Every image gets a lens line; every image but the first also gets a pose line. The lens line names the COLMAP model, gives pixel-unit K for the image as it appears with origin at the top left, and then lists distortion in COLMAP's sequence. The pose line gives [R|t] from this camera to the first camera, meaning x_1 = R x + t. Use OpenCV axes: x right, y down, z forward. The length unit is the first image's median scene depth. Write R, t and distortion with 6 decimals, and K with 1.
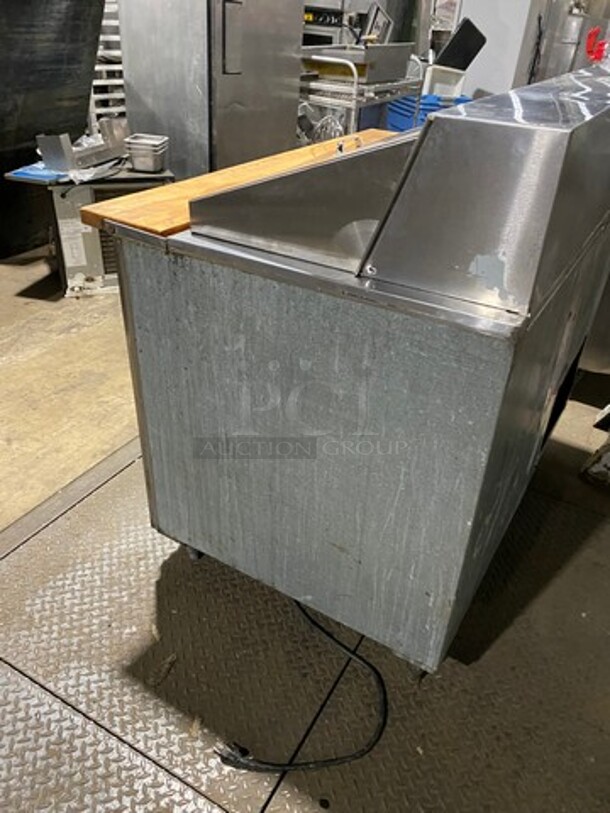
lens RADIAL K [[626.2, 0, 293.1], [0, 626.2, 405.8], [0, 0, 1]] dist [-0.006737, -0.000095]
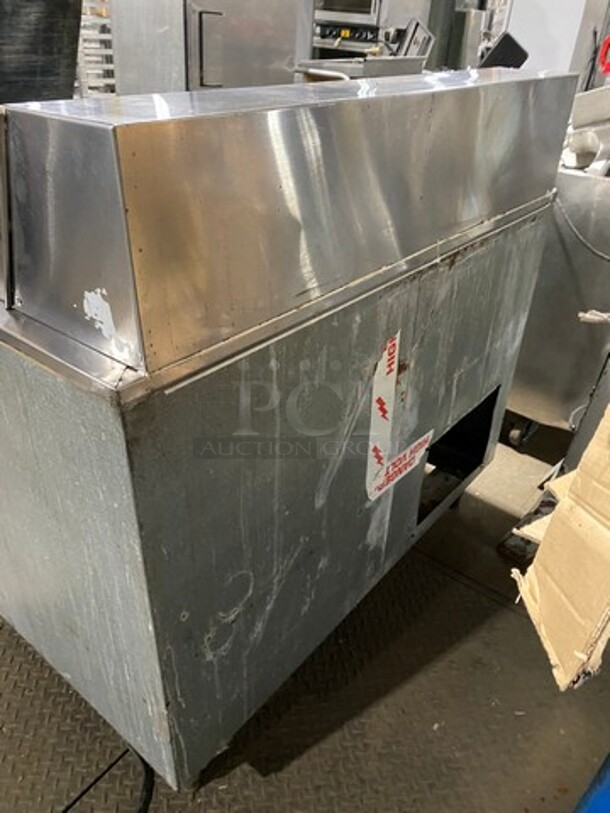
lens RADIAL K [[626.2, 0, 293.1], [0, 626.2, 405.8], [0, 0, 1]] dist [-0.006737, -0.000095]
pose [[0.991174, 0.062304, -0.117018, 0.175777], [-0.065388, 0.997602, -0.022706, -0.027799], [0.115323, 0.030157, 0.992870, 0.075311]]
